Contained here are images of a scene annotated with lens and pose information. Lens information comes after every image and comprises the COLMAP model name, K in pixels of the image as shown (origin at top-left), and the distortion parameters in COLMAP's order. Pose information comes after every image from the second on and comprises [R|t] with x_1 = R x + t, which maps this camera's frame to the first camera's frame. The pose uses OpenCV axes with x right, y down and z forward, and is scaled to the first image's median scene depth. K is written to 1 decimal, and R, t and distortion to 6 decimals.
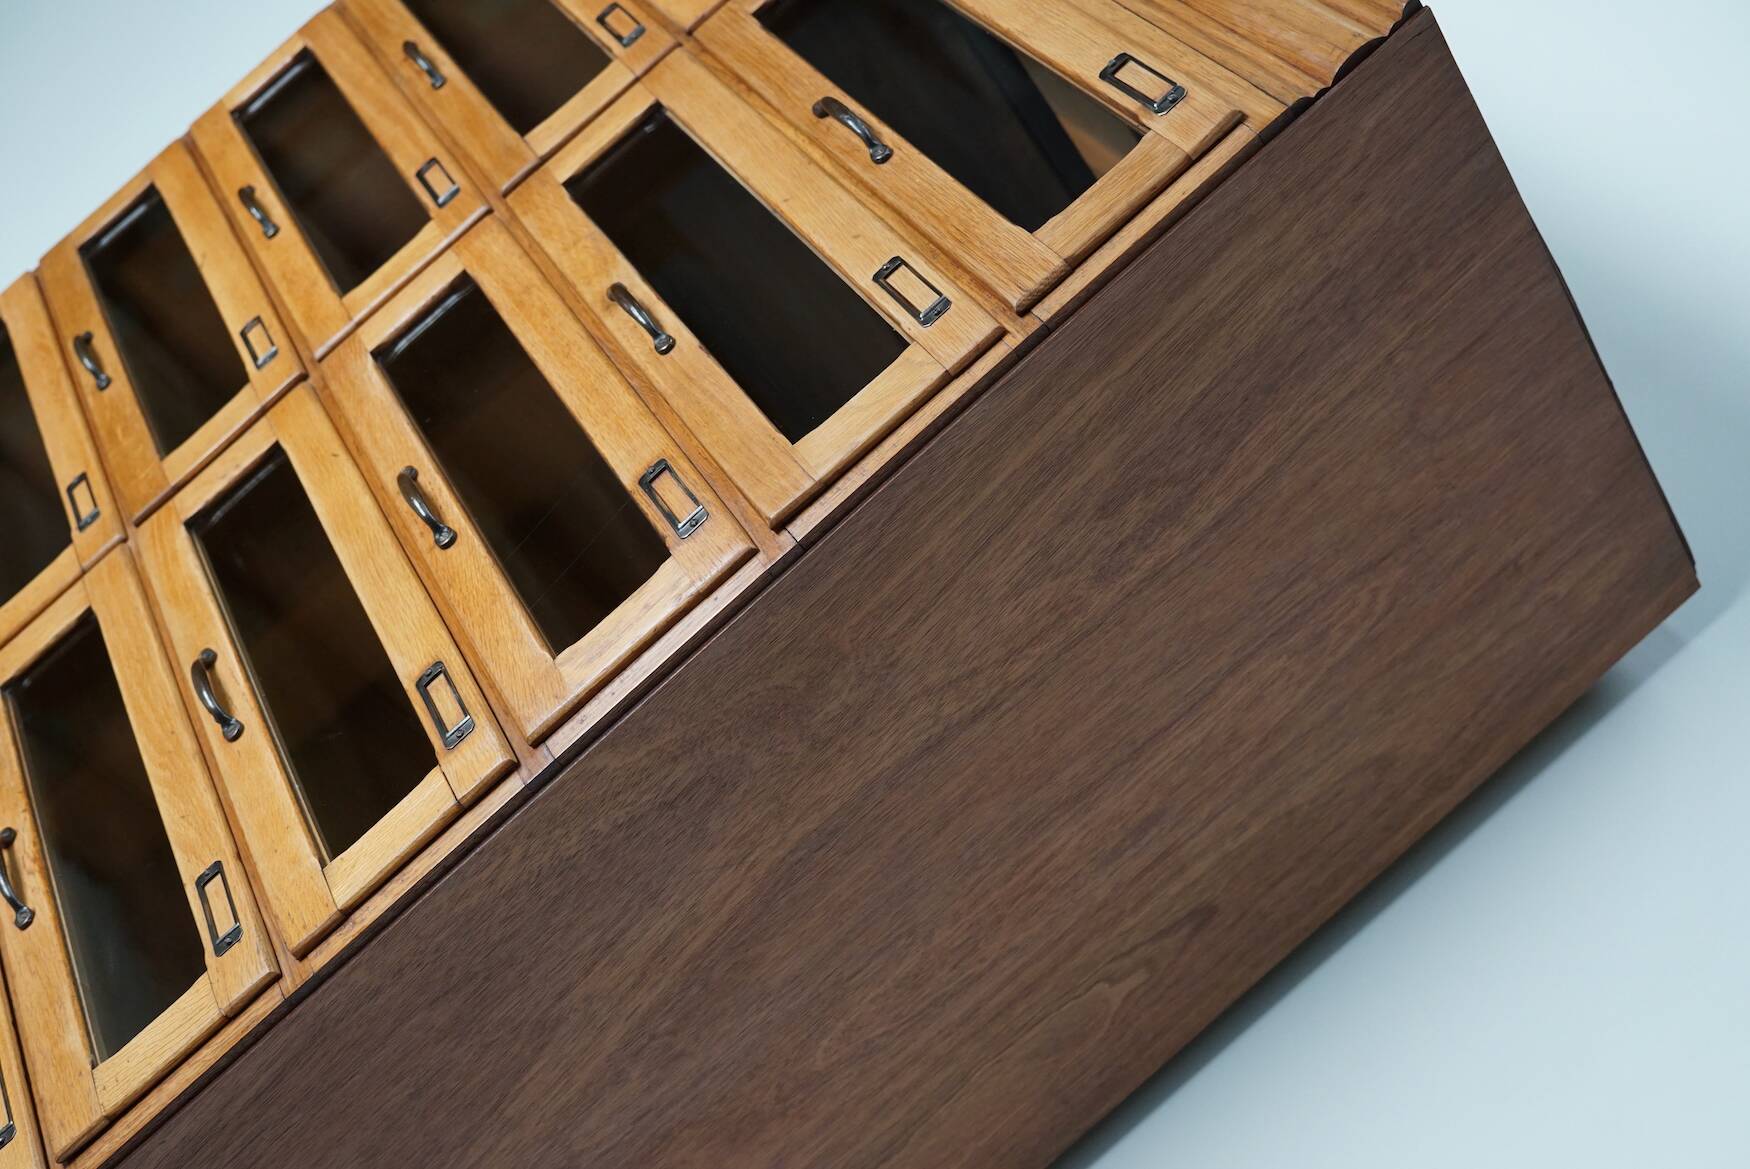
lens RADIAL K [[2247.2, 0, 878.5], [0, 2247.2, 619.4], [0, 0, 1]] dist [-0.088488, 0.000000]
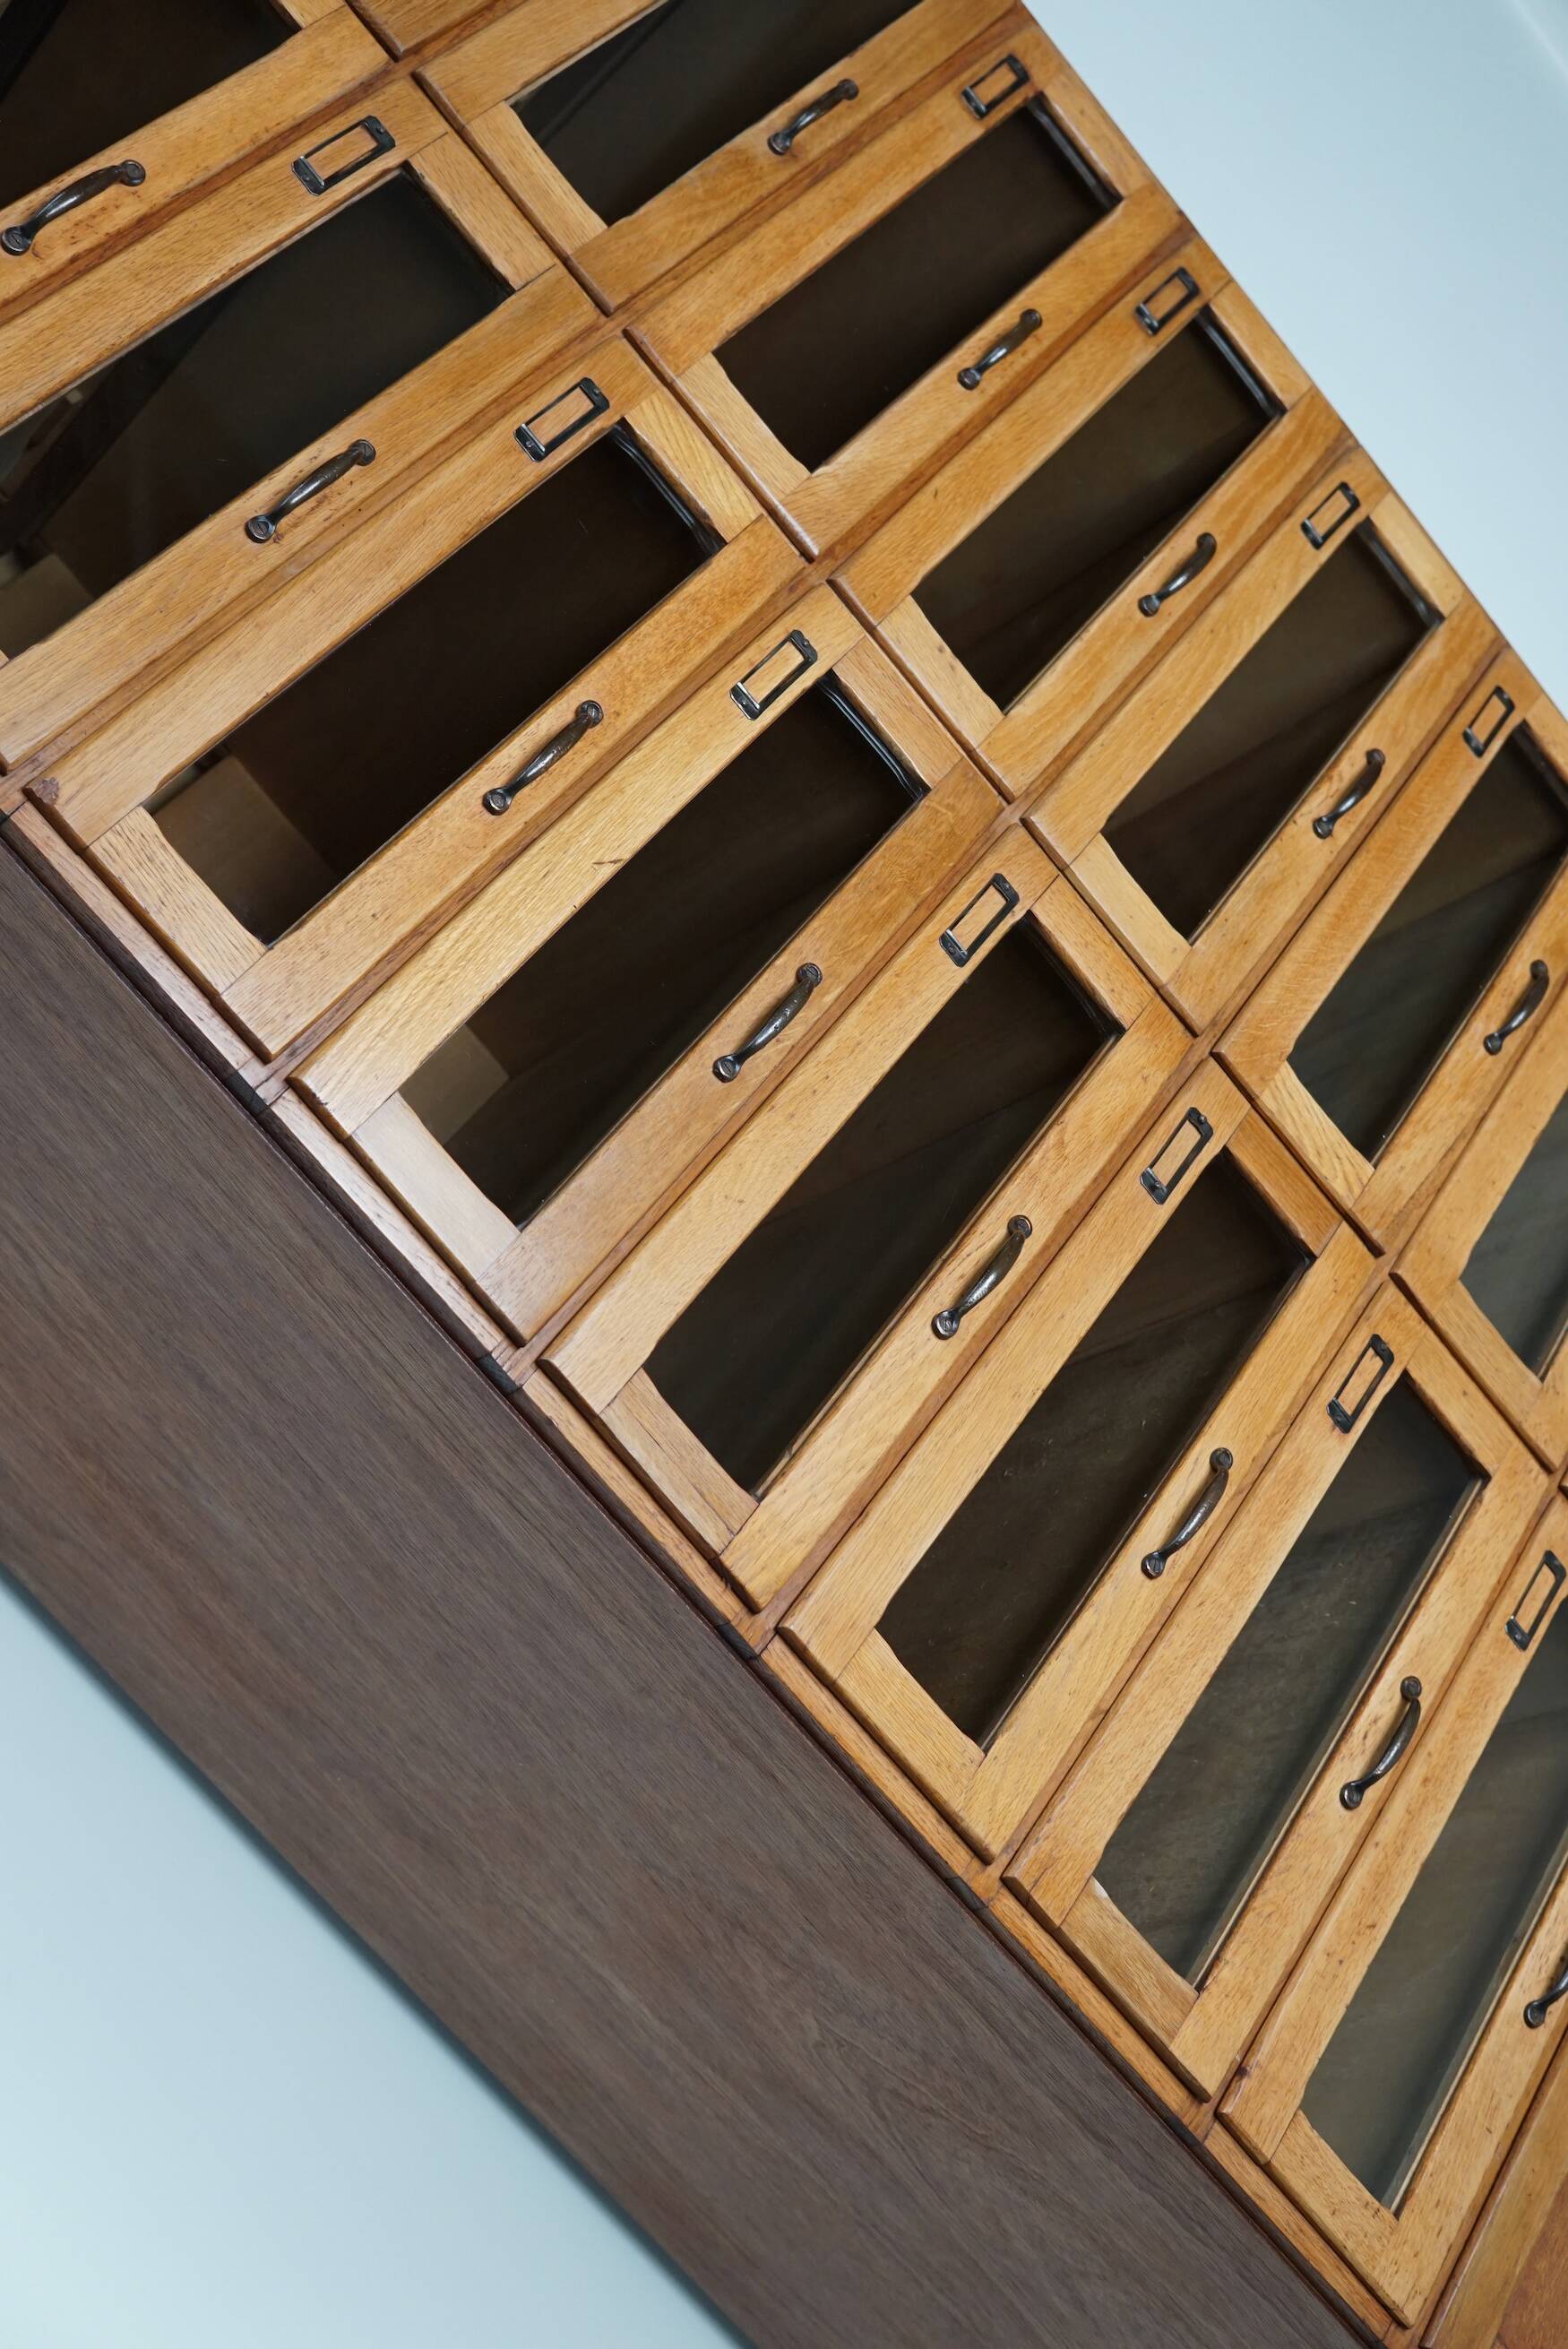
lens RADIAL K [[3016.0, 0, 809.3], [0, 3016.0, 1187.3], [0, 0, 1]] dist [-0.088488, 0.000000]
pose [[-0.552922, -0.672225, 0.492332, -0.984108], [0.354909, 0.344585, 0.869080, -1.026487], [-0.753868, 0.655267, 0.048050, 1.167705]]
